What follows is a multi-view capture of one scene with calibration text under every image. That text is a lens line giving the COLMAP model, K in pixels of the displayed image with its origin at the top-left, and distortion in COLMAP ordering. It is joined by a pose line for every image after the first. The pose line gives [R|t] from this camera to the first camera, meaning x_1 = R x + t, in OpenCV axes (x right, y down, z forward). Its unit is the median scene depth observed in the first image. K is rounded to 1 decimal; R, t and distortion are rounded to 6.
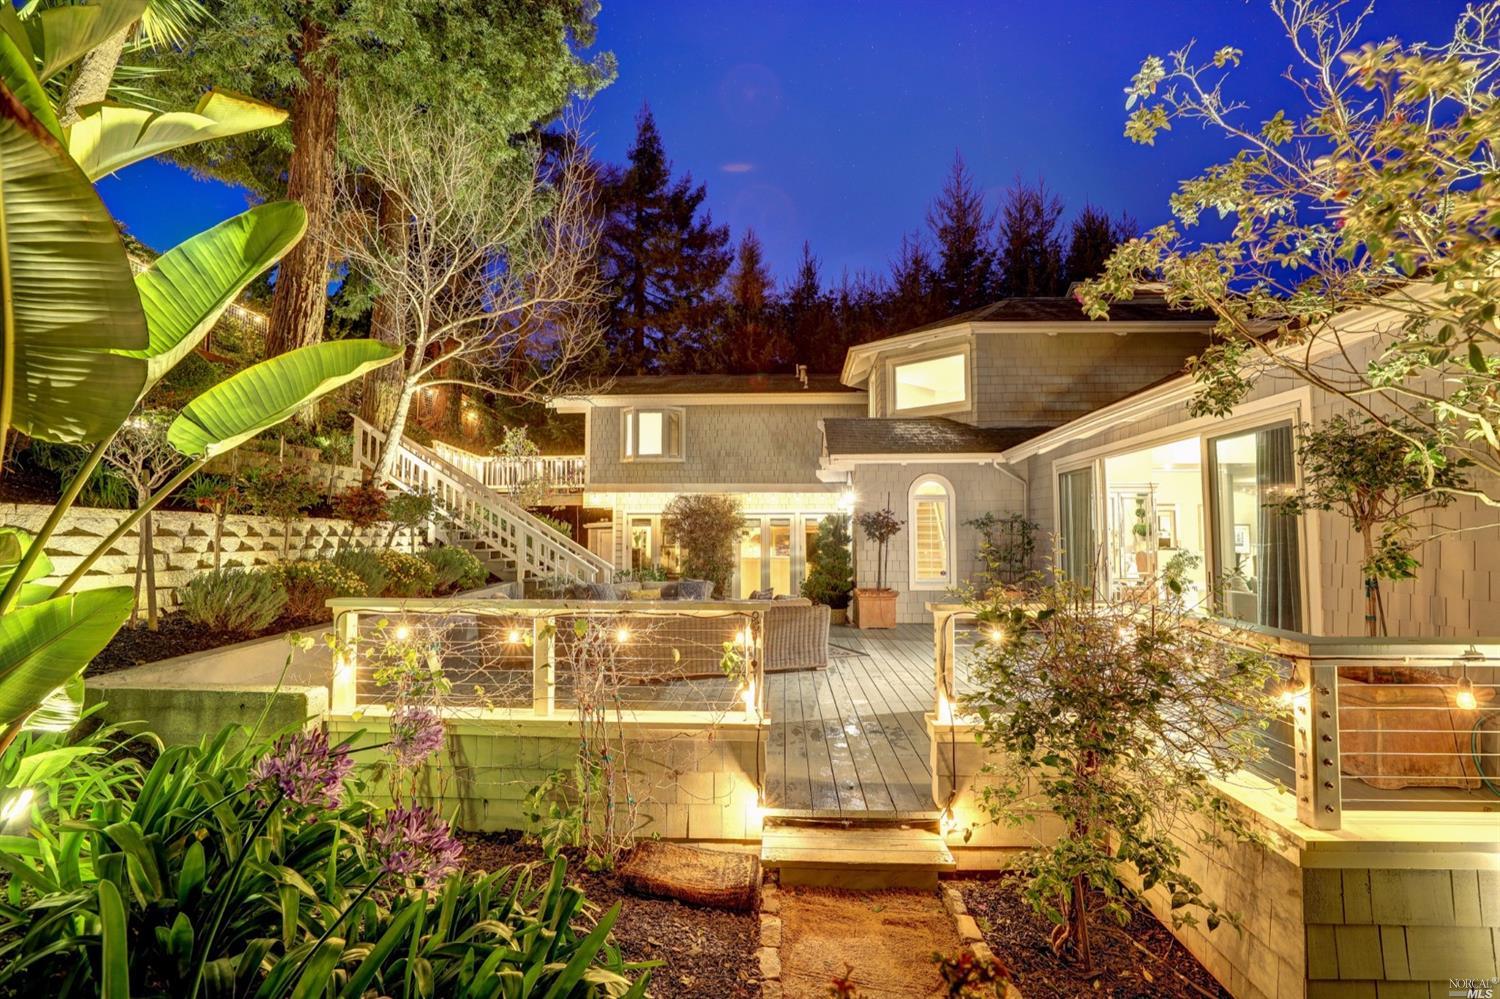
lens RADIAL K [[696.1, 0, 750.0], [0, 696.1, 499.5], [0, 0, 1]] dist [-0.035292, 0.008148]
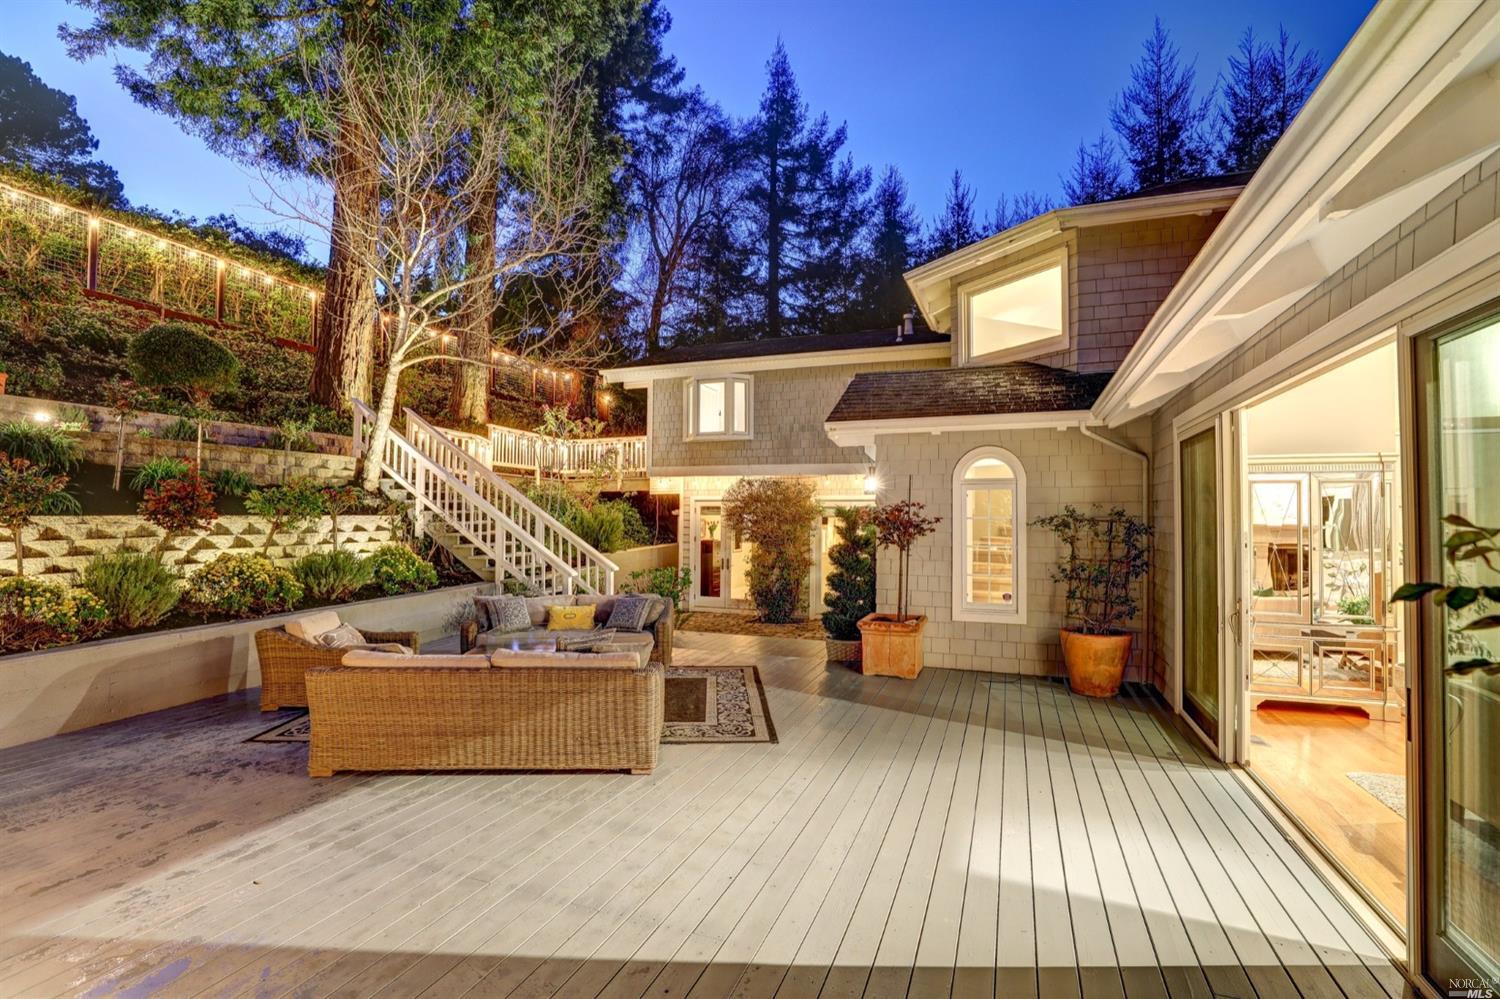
lens RADIAL K [[696.1, 0, 750.0], [0, 696.1, 499.5], [0, 0, 1]] dist [-0.035292, 0.008148]
pose [[0.950937, -0.001801, -0.309379, 0.164489], [0.011011, 0.999547, 0.028026, -0.004912], [0.309189, -0.030057, 0.950526, 0.198248]]
